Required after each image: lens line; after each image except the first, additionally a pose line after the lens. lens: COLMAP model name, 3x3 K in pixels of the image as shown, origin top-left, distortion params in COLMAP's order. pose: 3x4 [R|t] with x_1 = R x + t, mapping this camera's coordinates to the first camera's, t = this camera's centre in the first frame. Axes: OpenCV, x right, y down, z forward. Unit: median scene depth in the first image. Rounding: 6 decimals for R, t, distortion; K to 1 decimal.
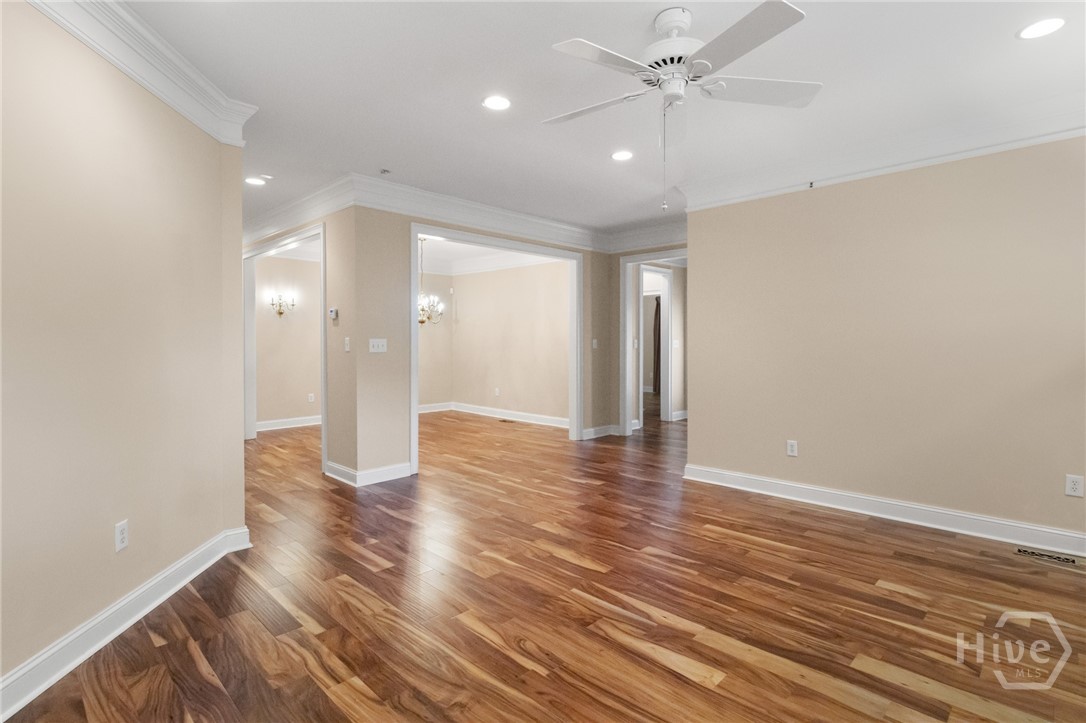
lens RADIAL K [[529.8, 0, 542.0], [0, 529.8, 355.4], [0, 0, 1]] dist [0.000902, -0.001822]
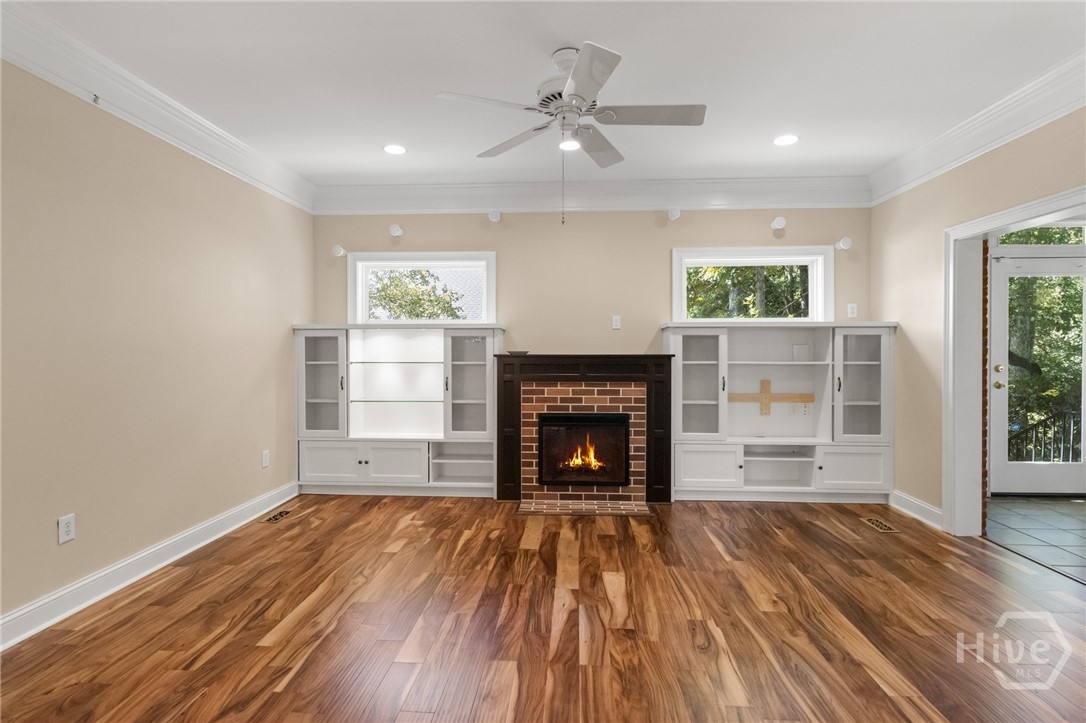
lens RADIAL K [[529.8, 0, 539.0], [0, 529.8, 356.3], [0, 0, 1]] dist [0.000902, -0.001822]
pose [[-0.646437, -0.010074, 0.762901, -0.486302], [0.017547, 0.999452, 0.028067, -0.035562], [-0.762765, 0.031530, -0.645906, 1.521295]]
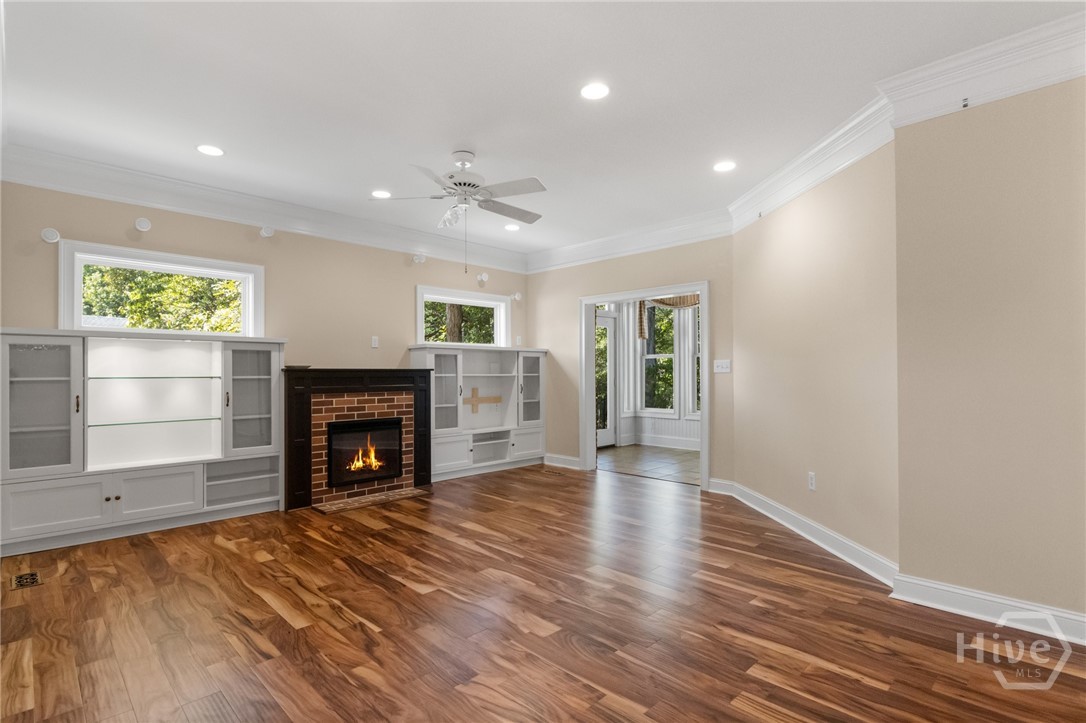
lens RADIAL K [[529.8, 0, 541.5], [0, 529.8, 368.3], [0, 0, 1]] dist [0.000902, -0.001822]
pose [[-0.999827, 0.002101, 0.018508, -0.009265], [0.002391, 0.999875, 0.015638, -0.022768], [-0.018473, 0.015679, -0.999706, 2.213963]]
